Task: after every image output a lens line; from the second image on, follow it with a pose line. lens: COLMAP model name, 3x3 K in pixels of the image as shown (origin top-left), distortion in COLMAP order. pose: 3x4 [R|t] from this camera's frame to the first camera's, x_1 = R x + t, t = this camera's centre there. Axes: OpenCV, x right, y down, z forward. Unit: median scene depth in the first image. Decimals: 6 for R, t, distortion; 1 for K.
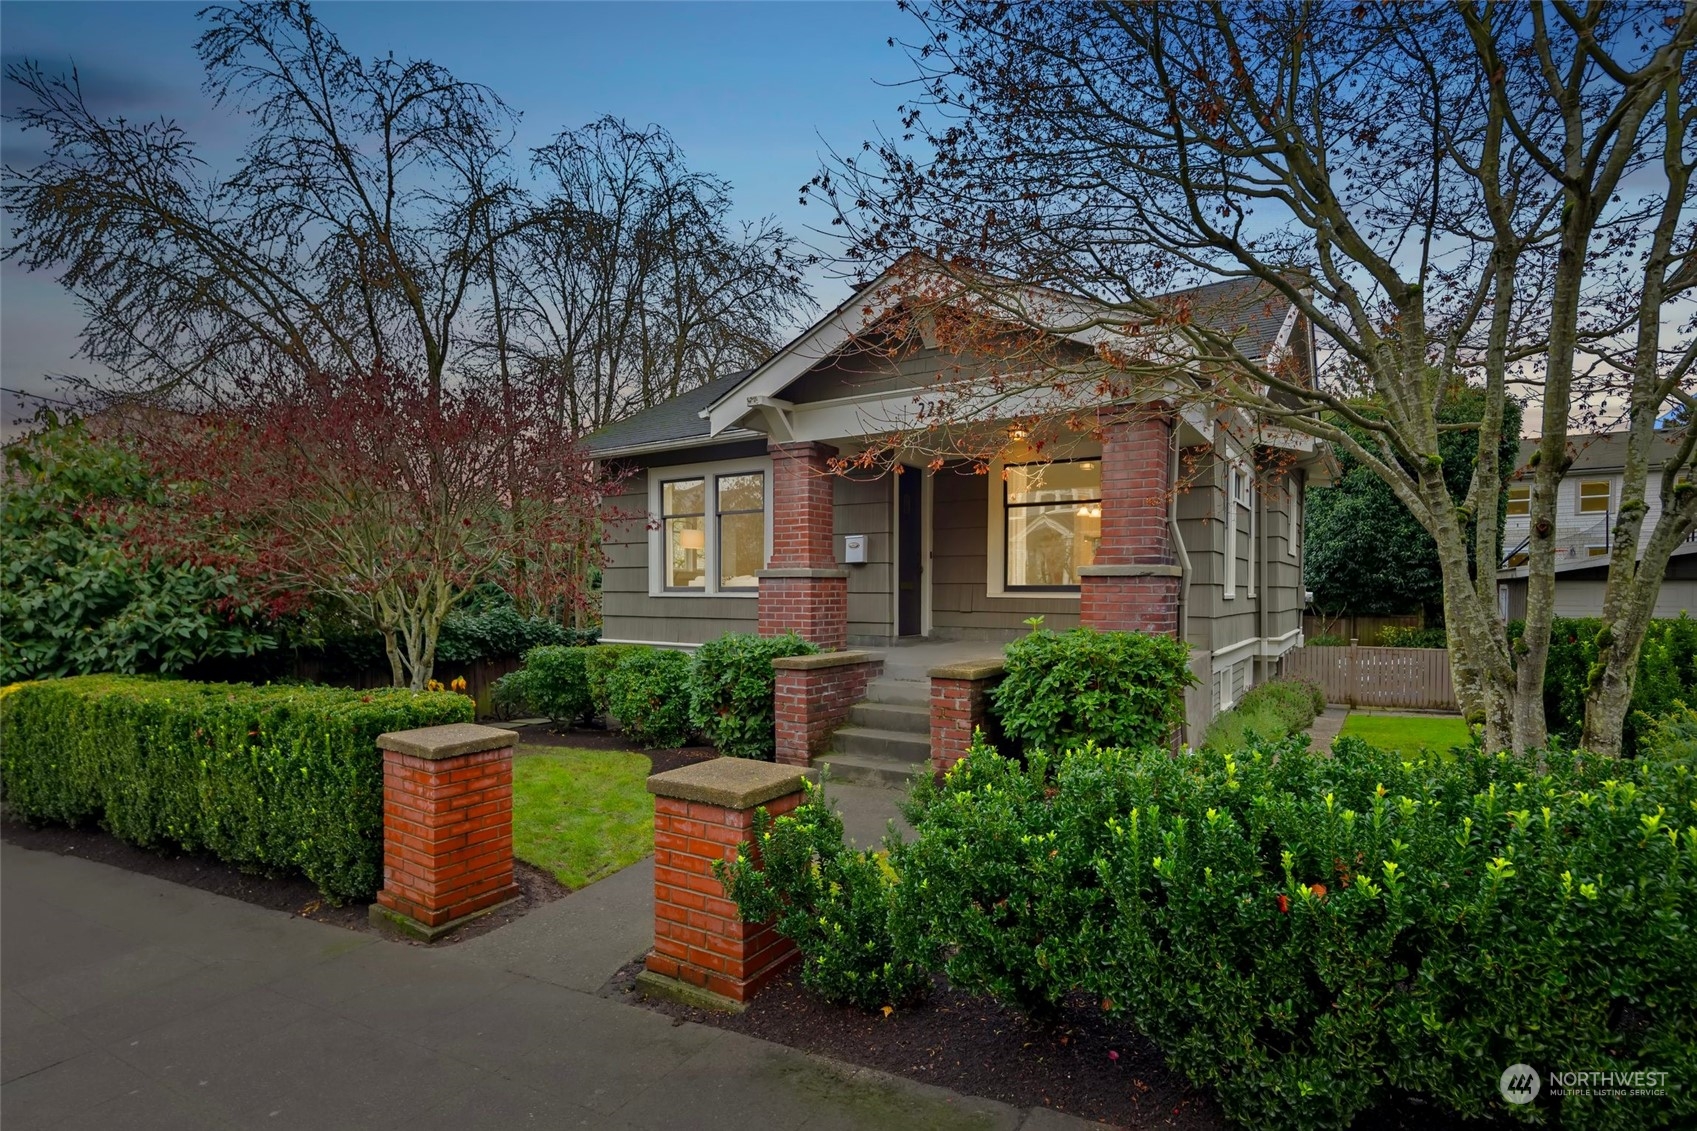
lens RADIAL K [[815.3, 0, 849.3], [0, 815.3, 583.1], [0, 0, 1]] dist [-0.001046, -0.000735]
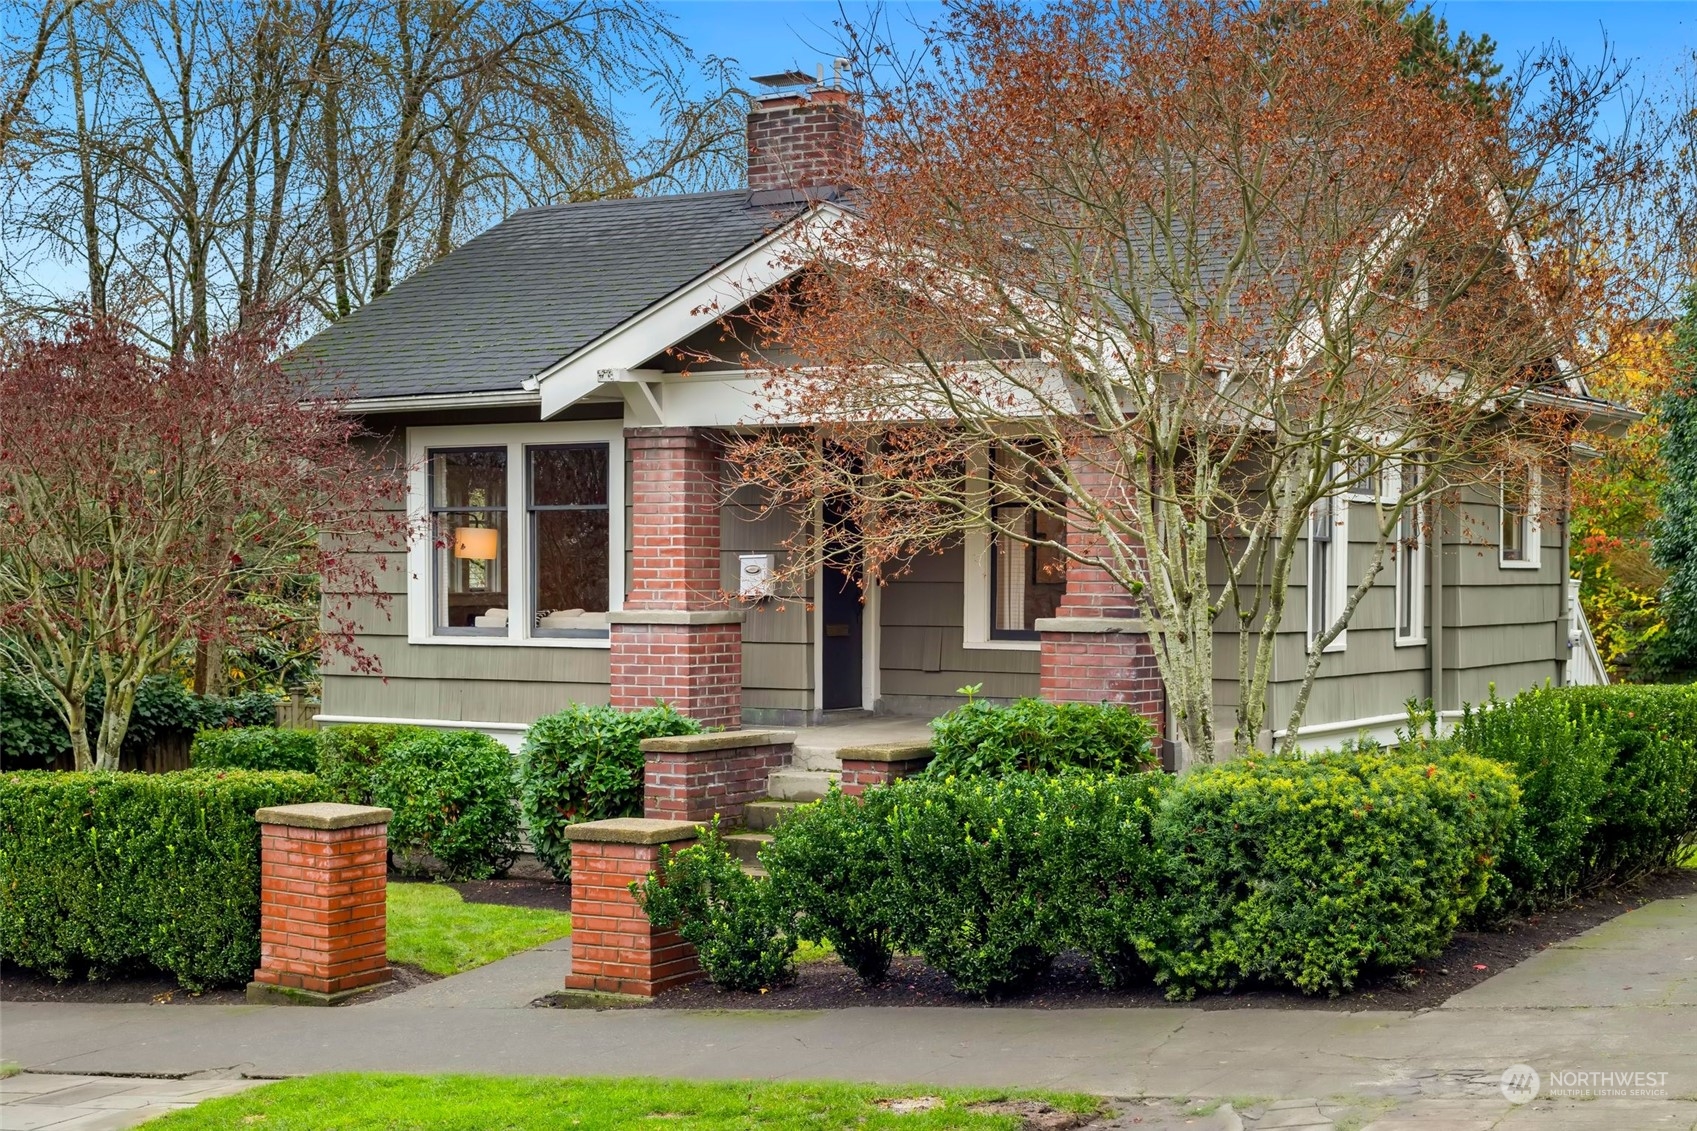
lens RADIAL K [[2578.9, 0, 848.5], [0, 2578.9, 565.5], [0, 0, 1]] dist [-0.063427, -0.223271]
pose [[0.999521, 0.000364, 0.030960, 0.024241], [-0.000578, 0.999976, 0.006920, -0.085073], [-0.030957, -0.006935, 0.999497, -1.398465]]
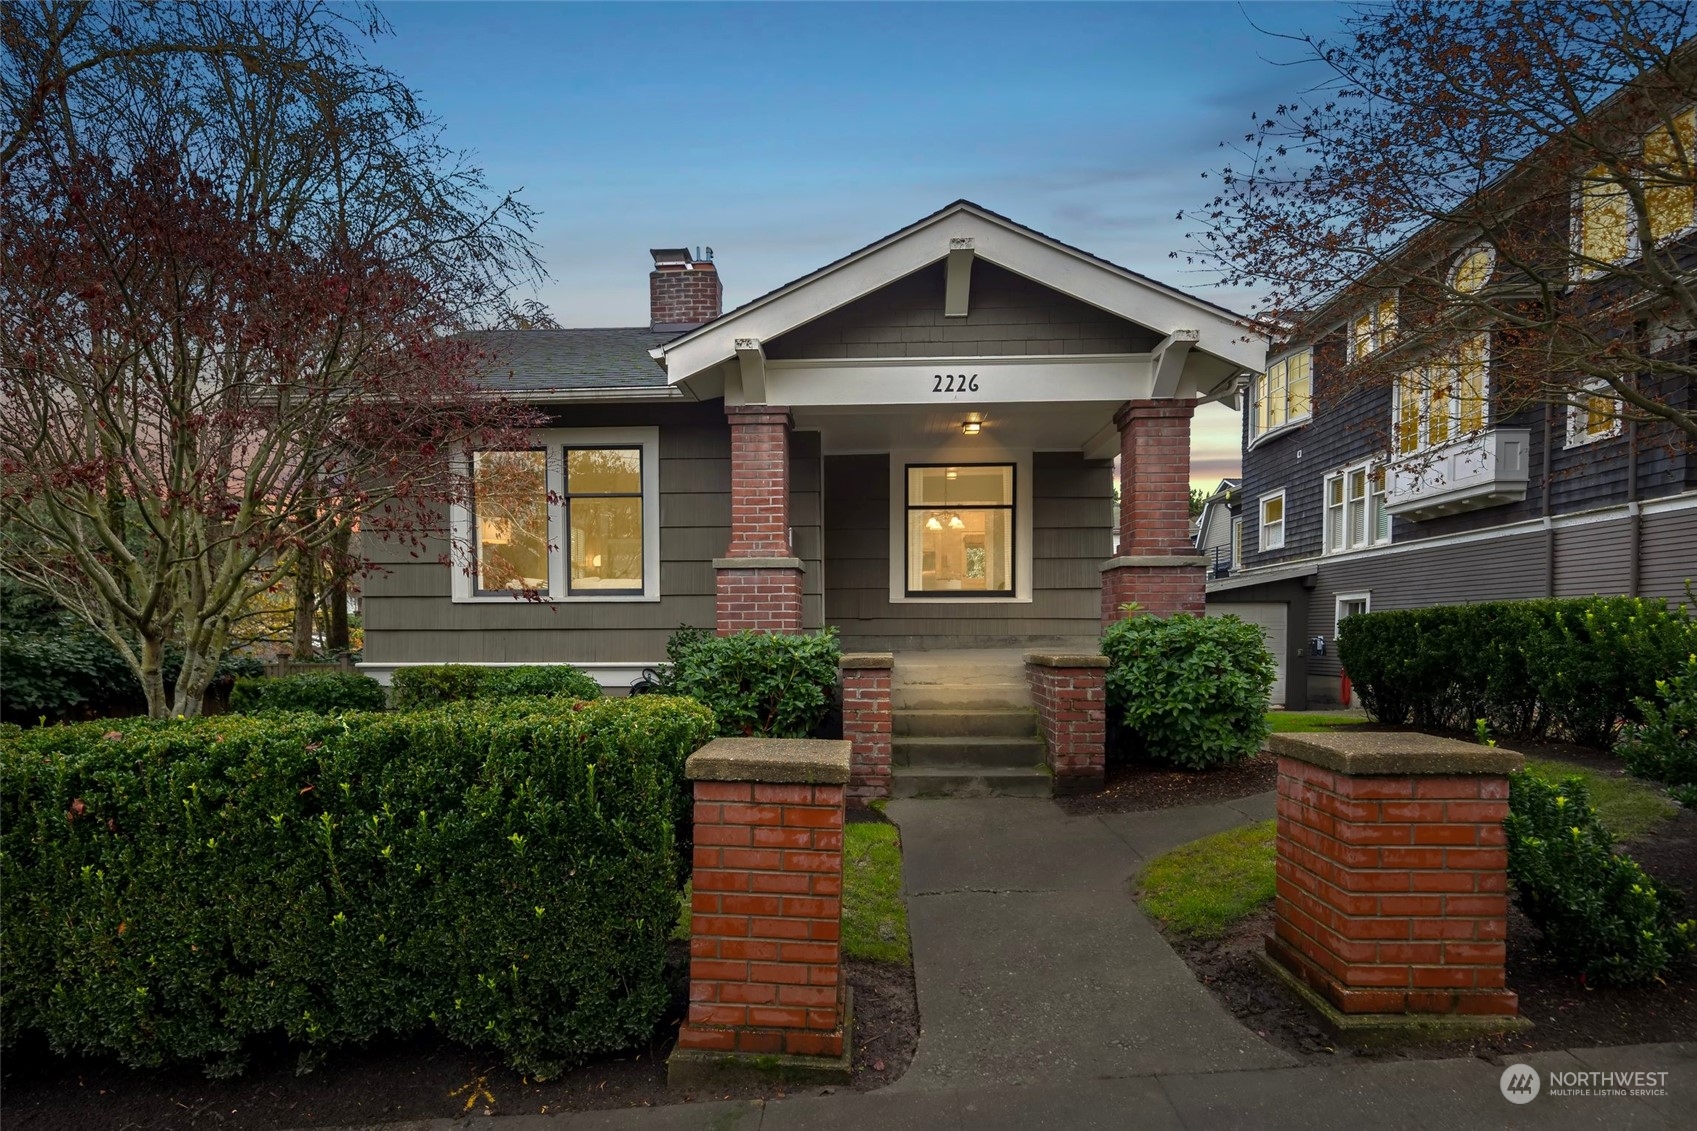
lens RADIAL K [[820.1, 0, 809.4], [0, 820.1, 635.9], [0, 0, 1]] dist [0.000377, -0.000148]
pose [[0.871840, -0.006707, 0.489745, -0.524252], [0.001622, 0.999940, 0.010806, 0.062550], [-0.489788, -0.008627, 0.871799, 0.300979]]
